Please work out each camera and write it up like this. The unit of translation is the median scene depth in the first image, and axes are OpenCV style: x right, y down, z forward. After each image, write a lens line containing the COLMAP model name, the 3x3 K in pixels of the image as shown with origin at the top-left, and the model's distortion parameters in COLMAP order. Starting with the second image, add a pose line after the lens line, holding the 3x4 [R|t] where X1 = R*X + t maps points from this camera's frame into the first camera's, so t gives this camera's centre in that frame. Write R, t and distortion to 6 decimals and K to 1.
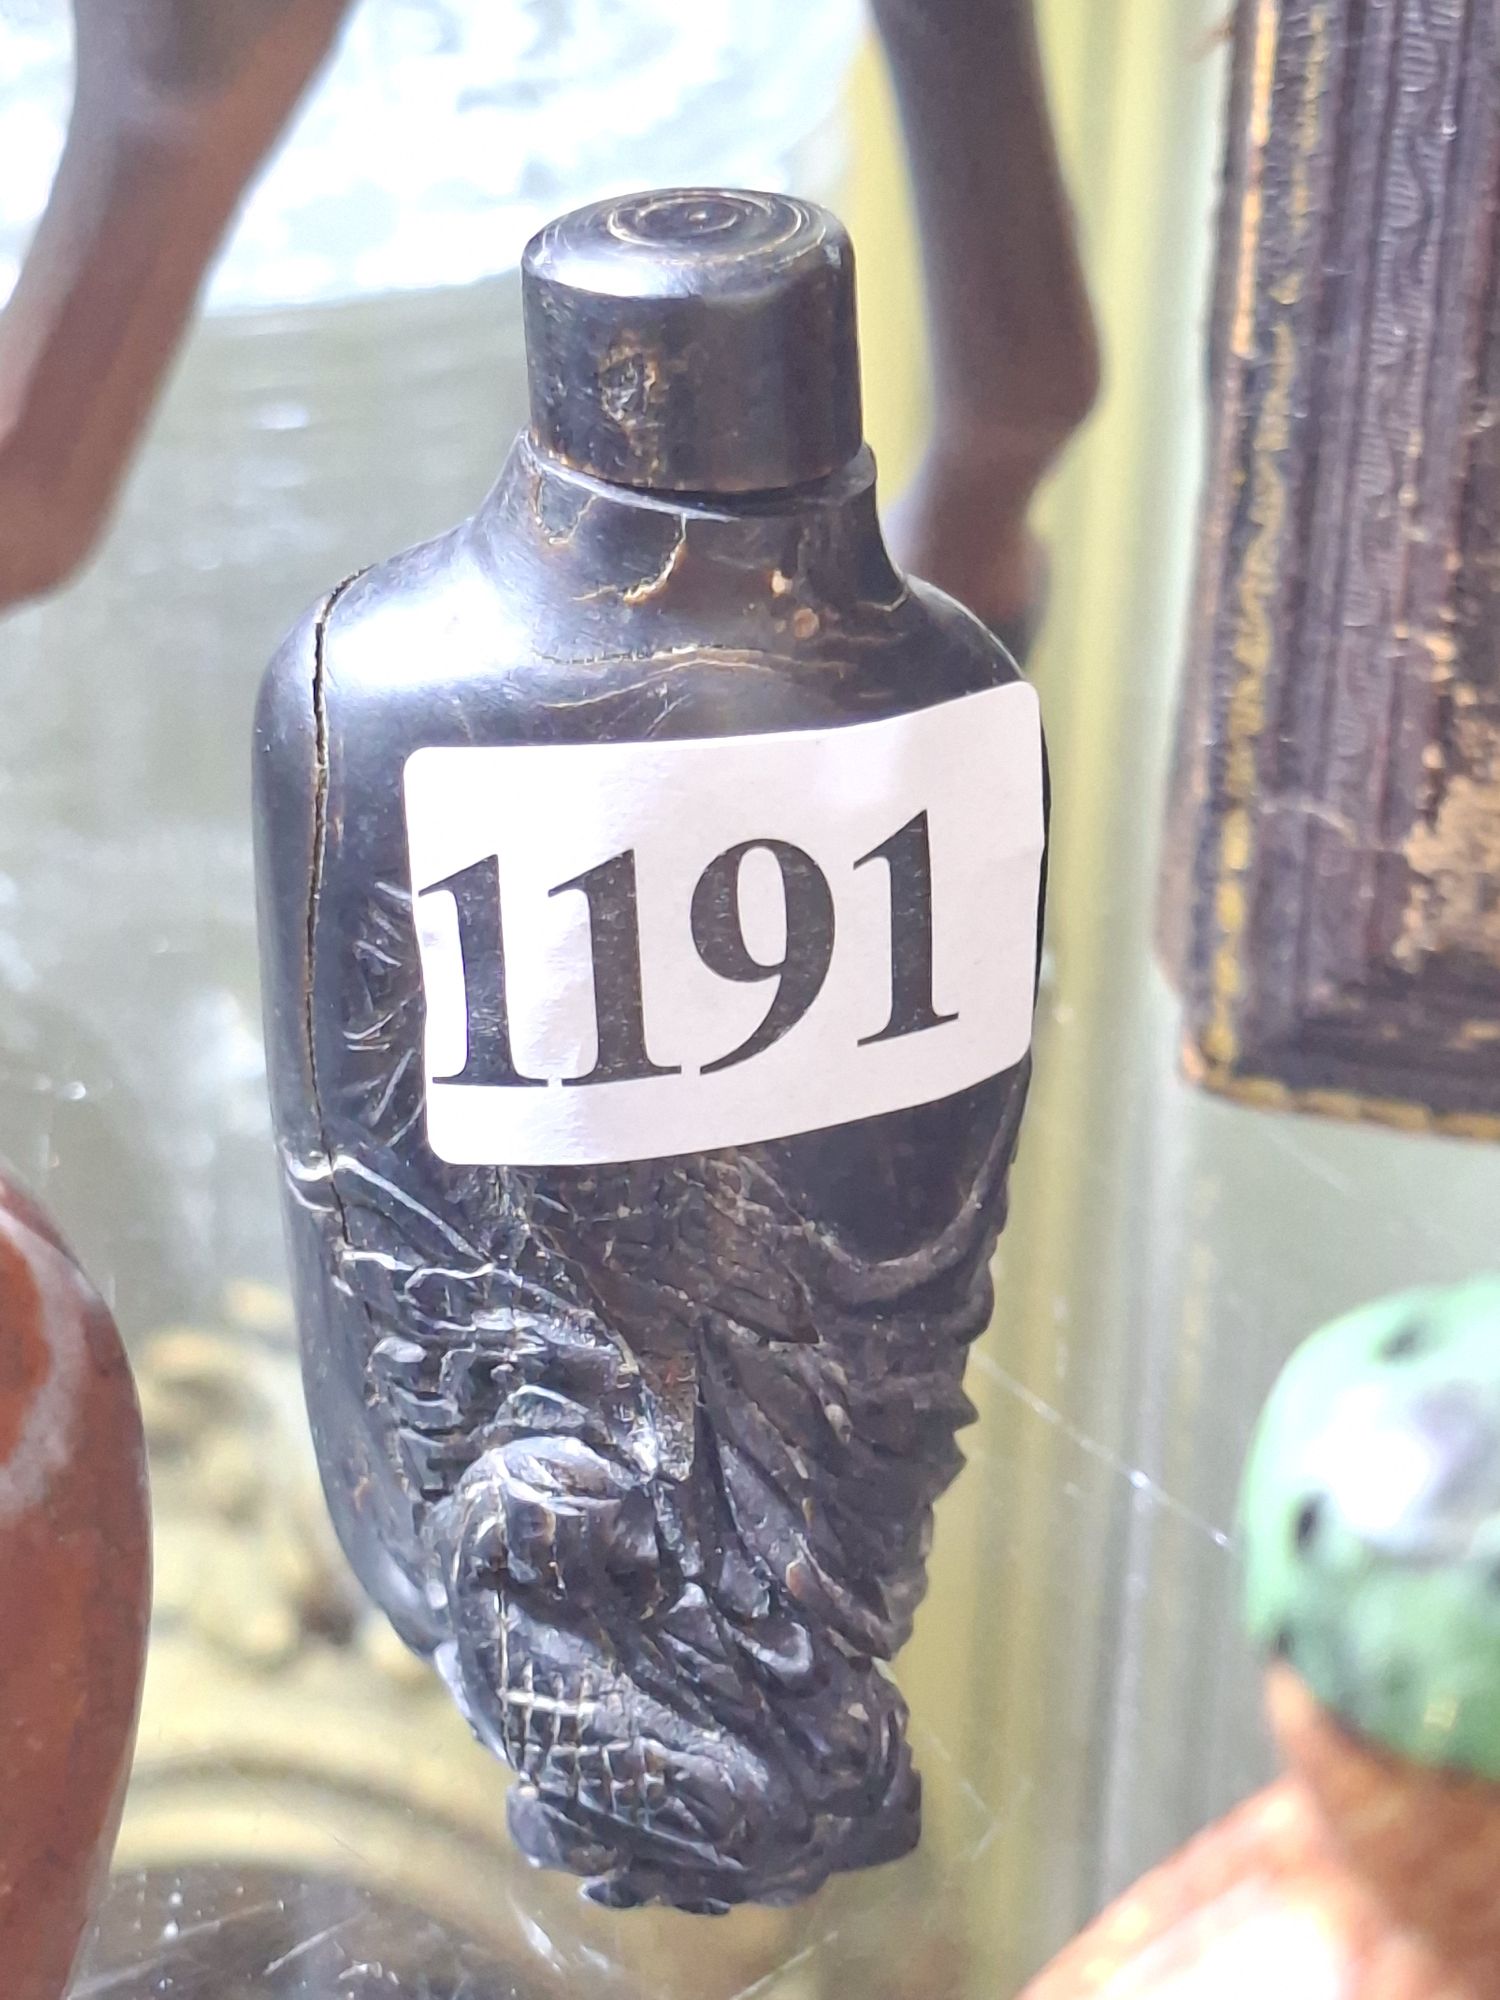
lens RADIAL K [[5069.5, 0, 750.7], [0, 5069.5, 1001.4], [0, 0, 1]] dist [0.179304, 0.000000]
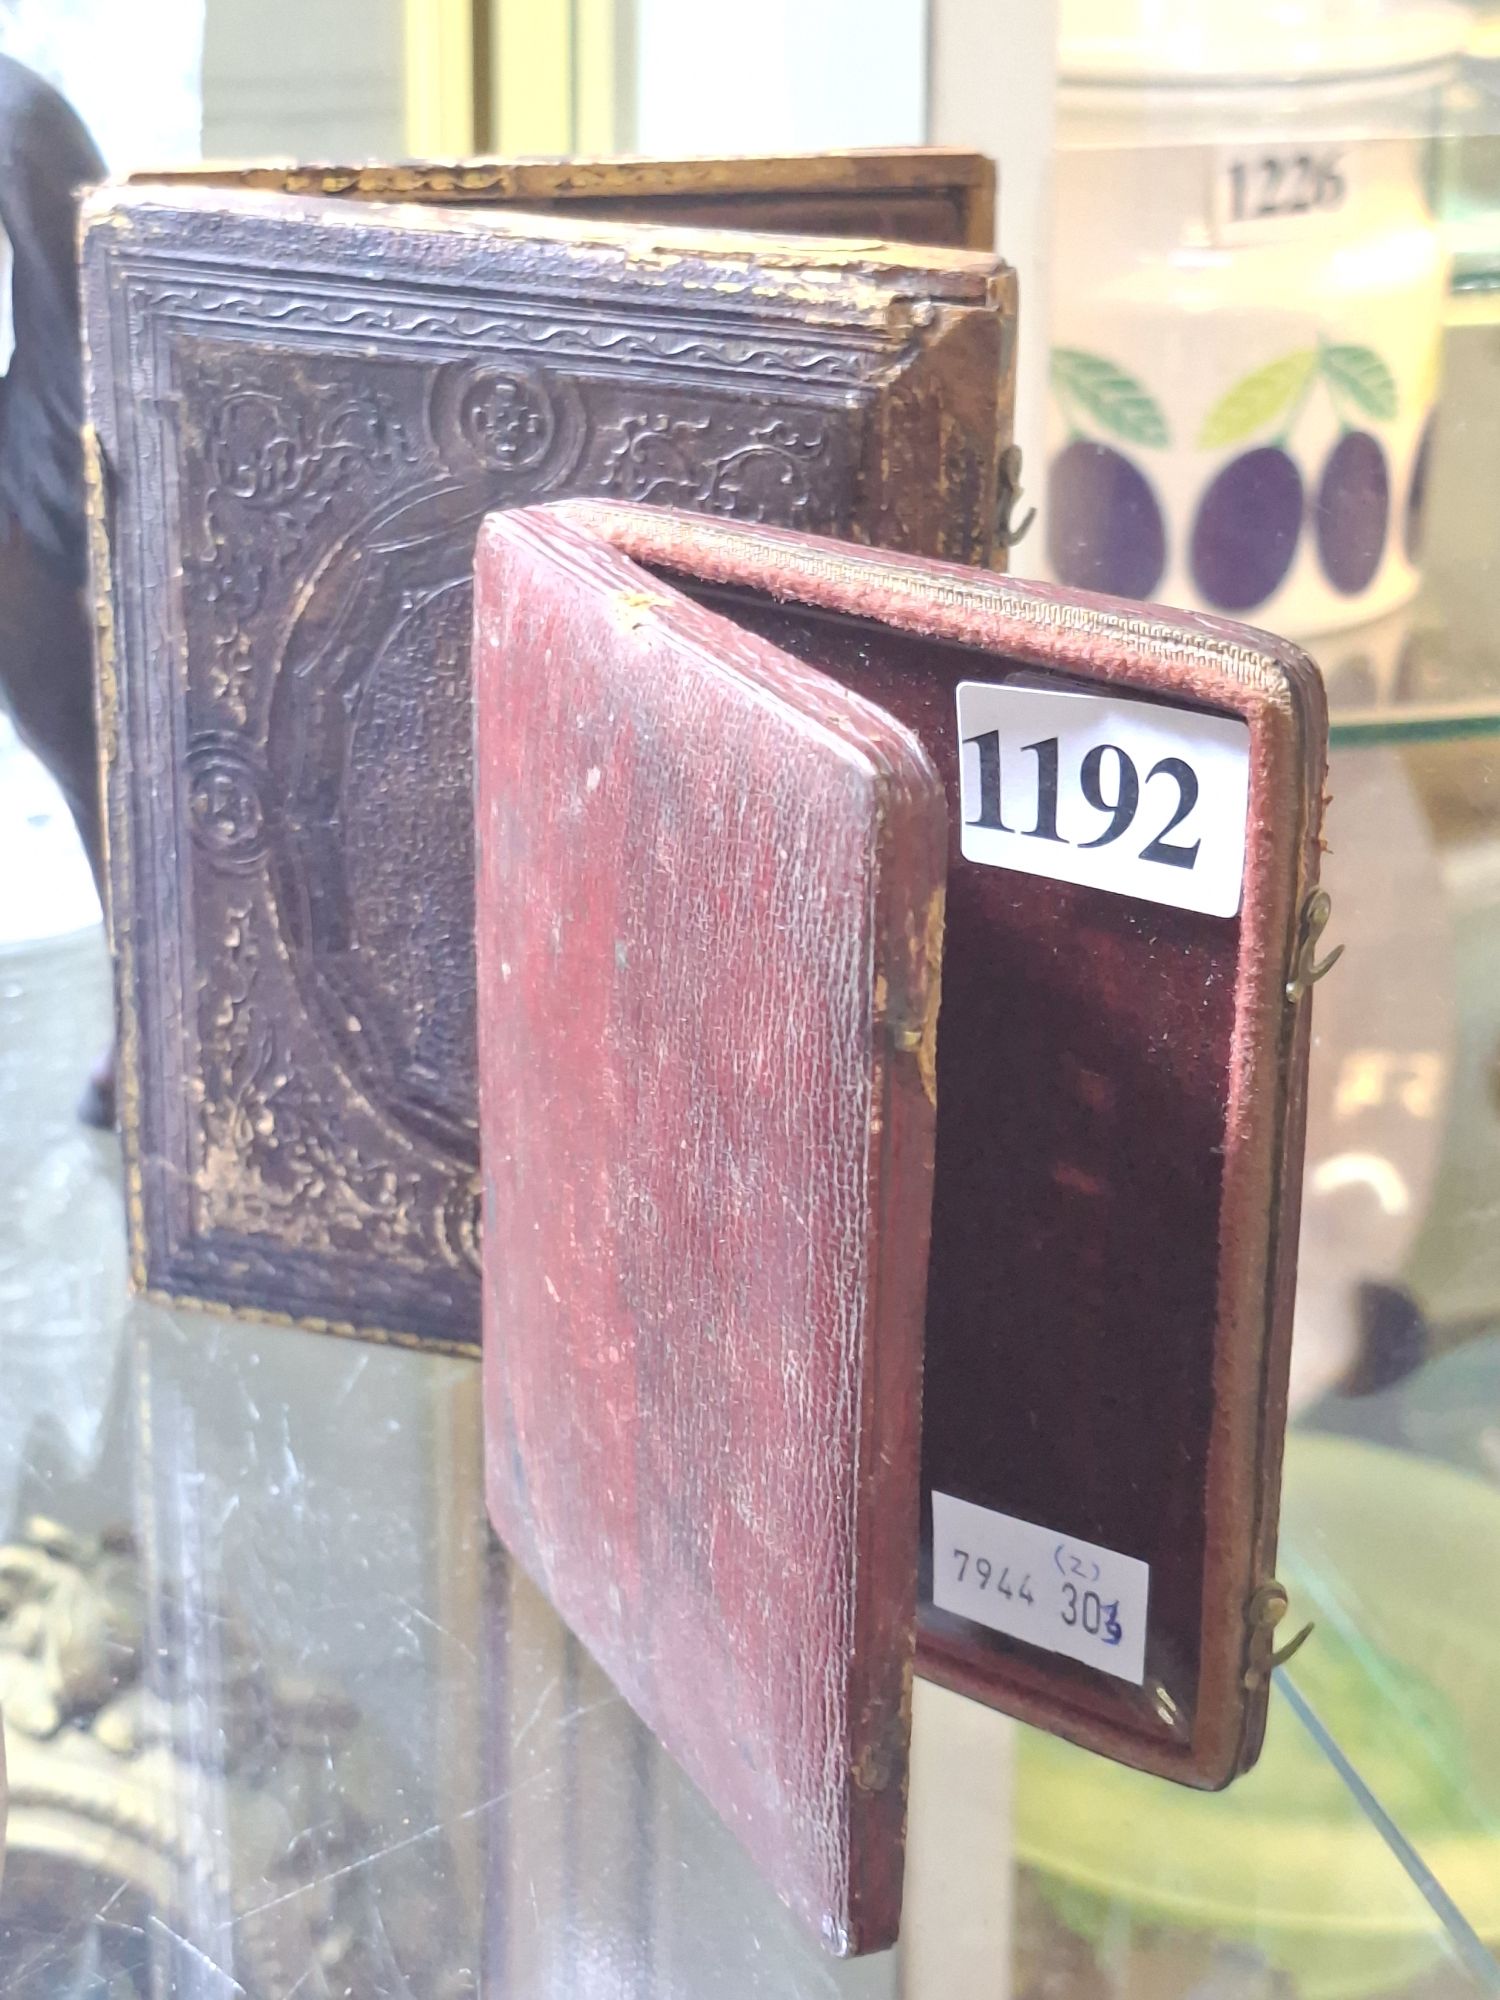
lens RADIAL K [[3826.6, 0, 749.6], [0, 3826.6, 998.8], [0, 0, 1]] dist [-0.235138, 0.000000]
pose [[0.999987, -0.001146, -0.004910, 0.374163], [0.000596, 0.993867, -0.110579, 0.073159], [0.005006, 0.110575, 0.993855, -0.618586]]
